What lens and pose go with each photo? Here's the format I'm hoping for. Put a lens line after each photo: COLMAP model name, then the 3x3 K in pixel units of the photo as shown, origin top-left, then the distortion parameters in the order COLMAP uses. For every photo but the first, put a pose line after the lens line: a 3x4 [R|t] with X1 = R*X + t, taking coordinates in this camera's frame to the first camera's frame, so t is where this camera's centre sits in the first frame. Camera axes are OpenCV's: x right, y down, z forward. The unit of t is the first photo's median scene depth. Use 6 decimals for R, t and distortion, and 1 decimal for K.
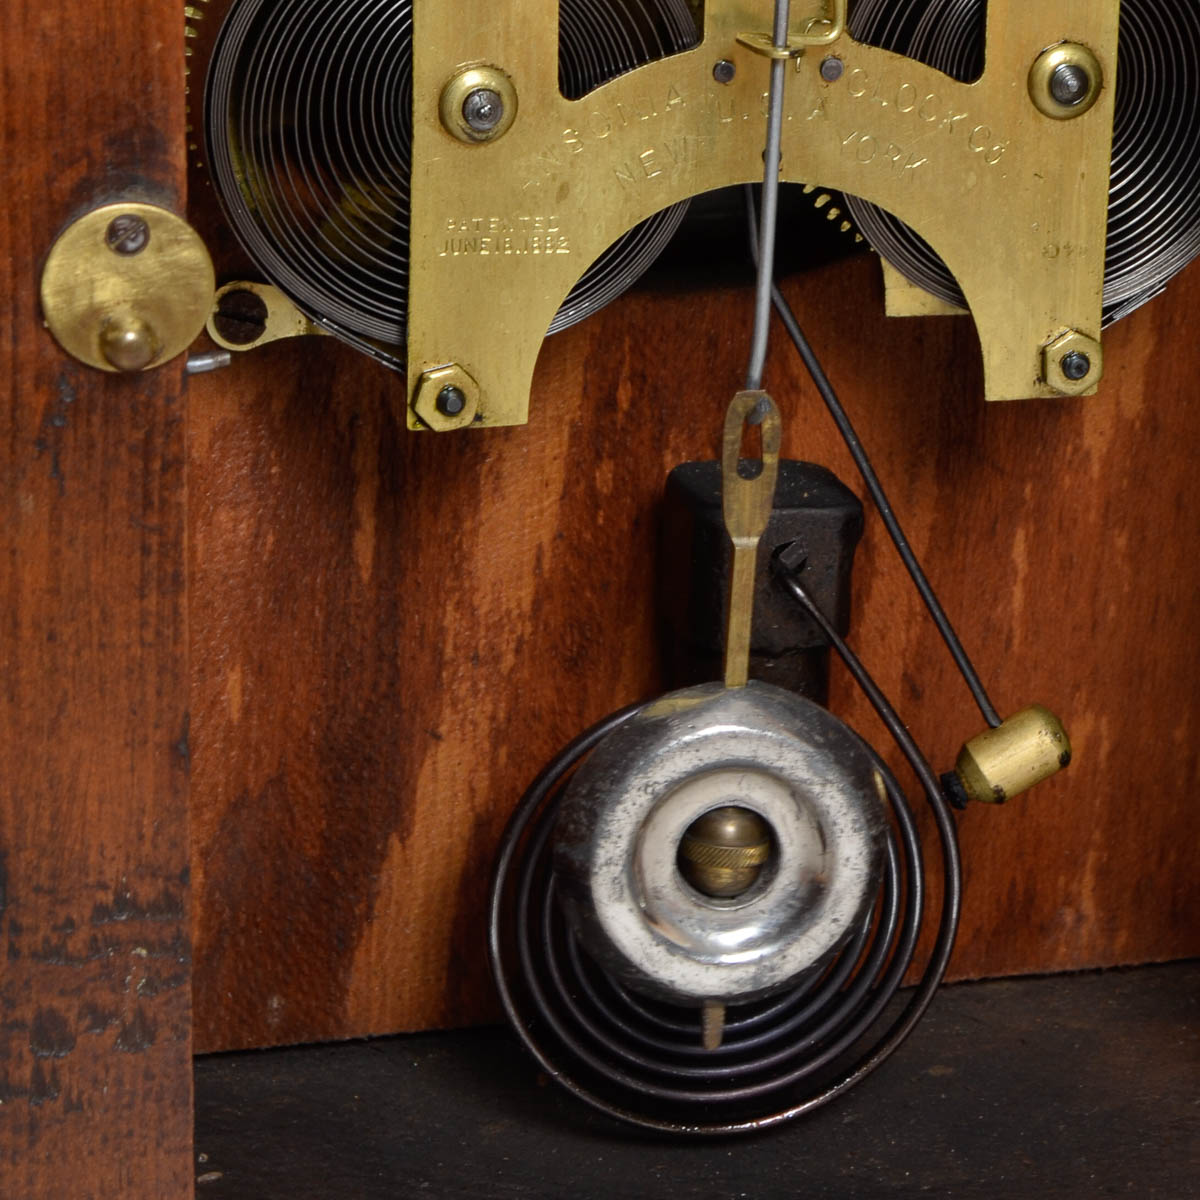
lens RADIAL K [[5999.5, 0, 600.0], [0, 5999.5, 600.0], [0, 0, 1]] dist [0.068445, -10.343238]
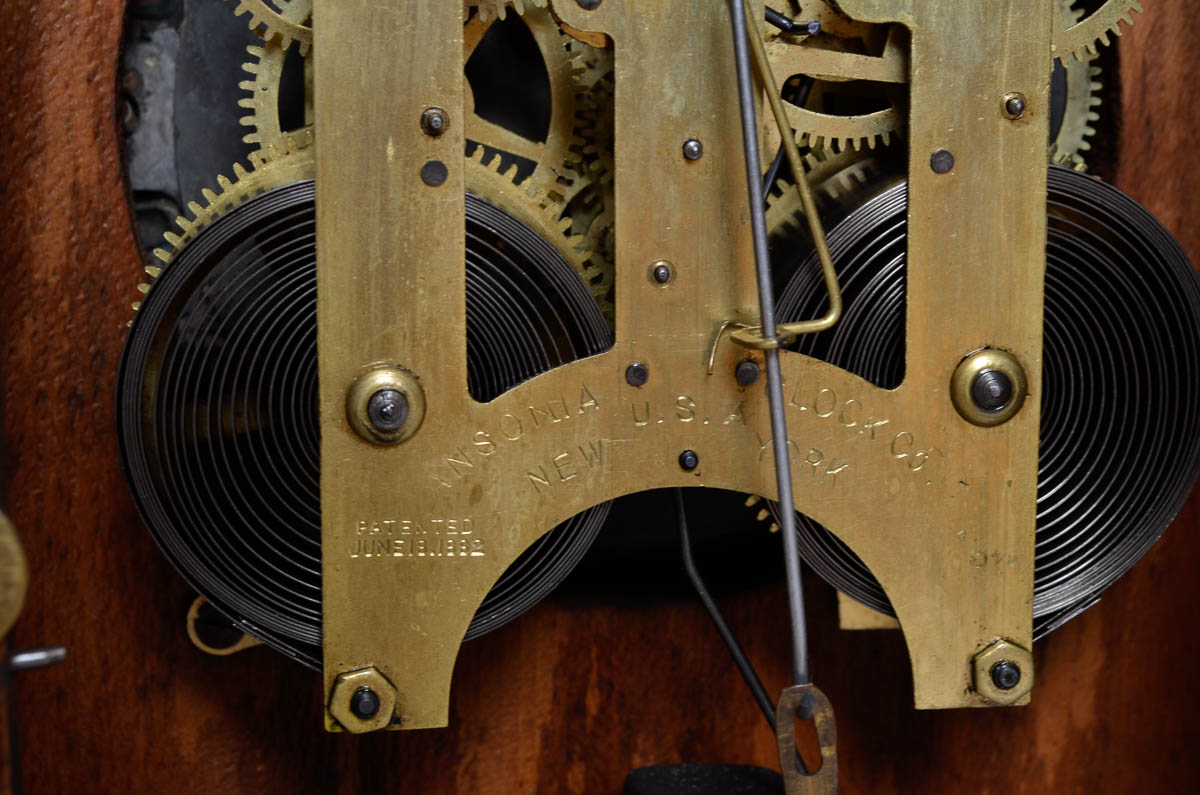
lens RADIAL K [[2599.1, 0, 600.0], [0, 2599.1, 397.5], [0, 0, 1]] dist [0.001125, 0.311295]
pose [[0.989807, -0.006066, -0.142284, 0.075067], [-0.015955, 0.988079, -0.153118, -0.017596], [0.141516, 0.153828, 0.977911, 0.567517]]
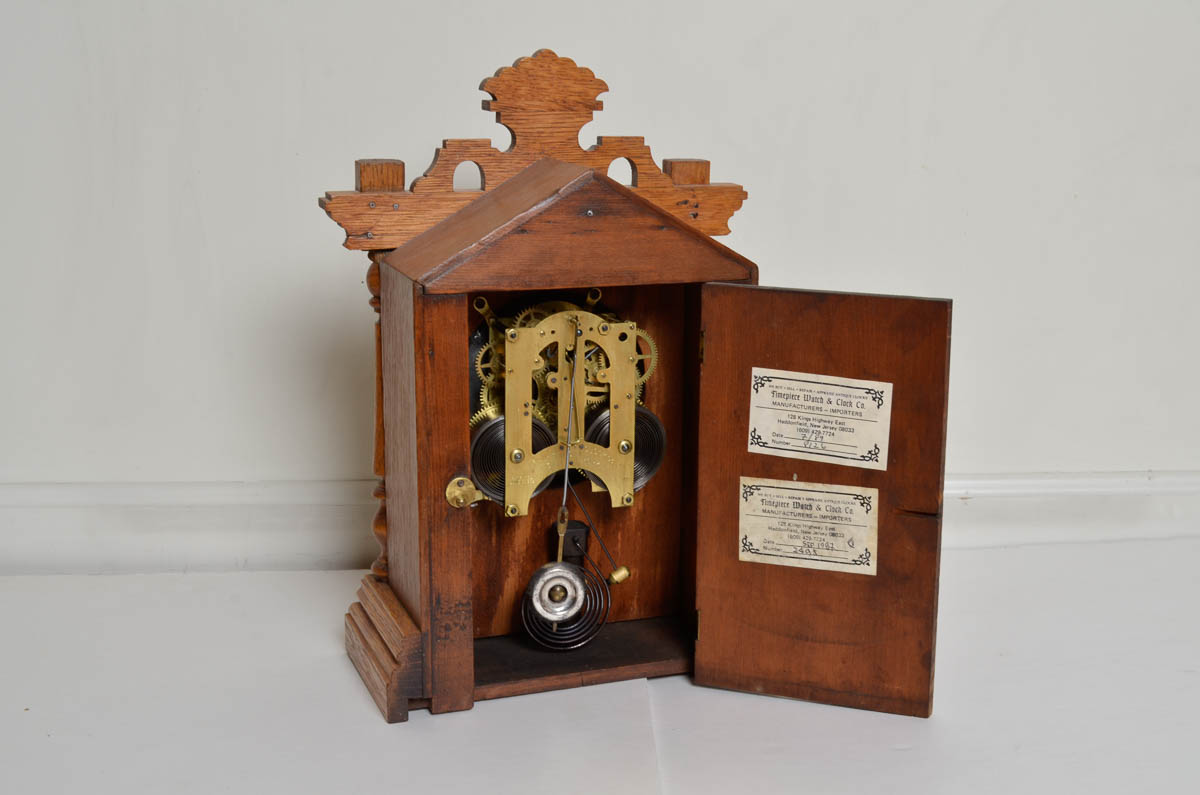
lens RADIAL K [[1976.9, 0, 600.0], [0, 1976.9, 397.5], [0, 0, 1]] dist [-0.015236, 0.006081]
pose [[0.997558, -0.030285, 0.062934, -0.053847], [0.035776, 0.995473, -0.088053, 0.023815], [-0.059982, 0.090090, 0.994126, -0.751863]]
